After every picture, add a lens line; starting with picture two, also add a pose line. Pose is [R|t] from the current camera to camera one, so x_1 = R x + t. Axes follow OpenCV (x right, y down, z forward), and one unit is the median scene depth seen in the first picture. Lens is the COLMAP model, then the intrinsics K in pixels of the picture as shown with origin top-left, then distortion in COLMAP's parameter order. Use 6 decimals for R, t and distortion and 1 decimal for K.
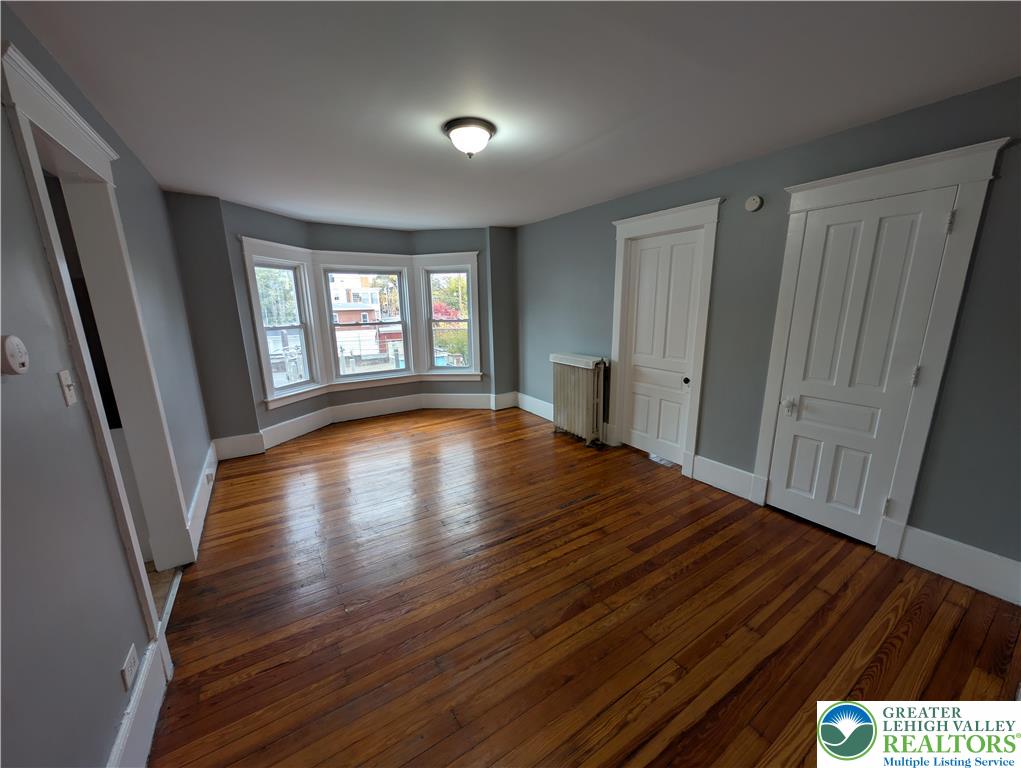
lens RADIAL K [[384.6, 0, 506.2], [0, 384.6, 391.5], [0, 0, 1]] dist [-0.001516, 0.000775]
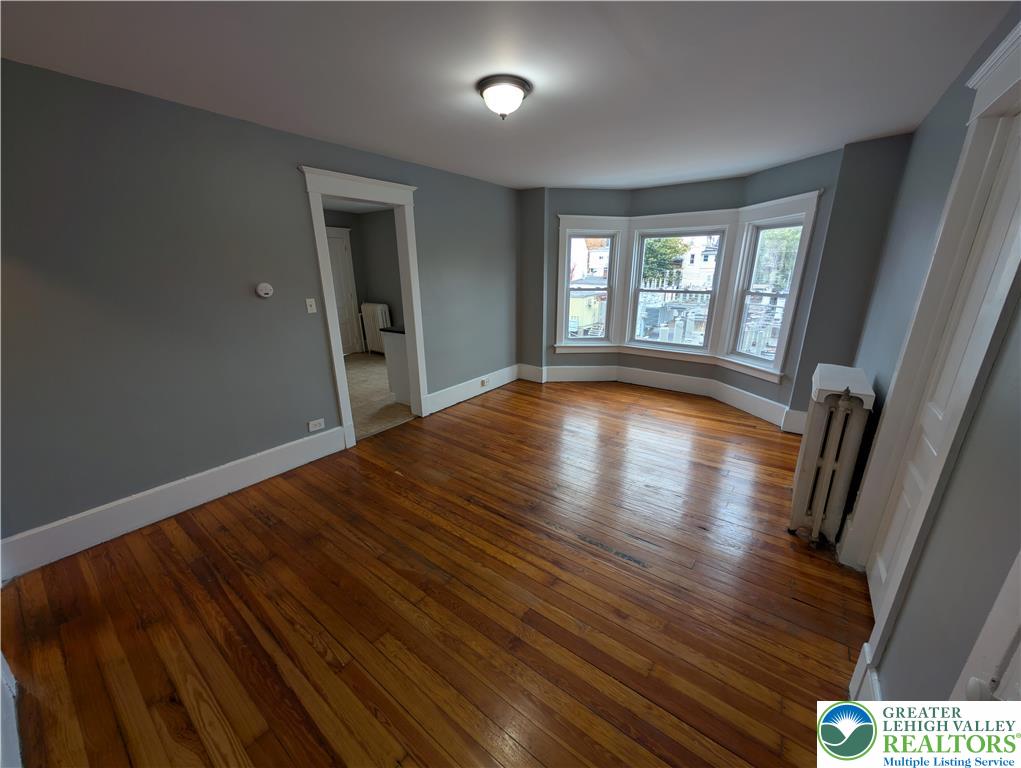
lens RADIAL K [[384.6, 0, 505.2], [0, 384.6, 380.0], [0, 0, 1]] dist [-0.001516, 0.000775]
pose [[0.357243, 0.271425, -0.893704, 0.472002], [-0.212505, 0.955370, 0.205208, -0.090348], [0.909516, 0.116608, 0.398978, 0.340315]]
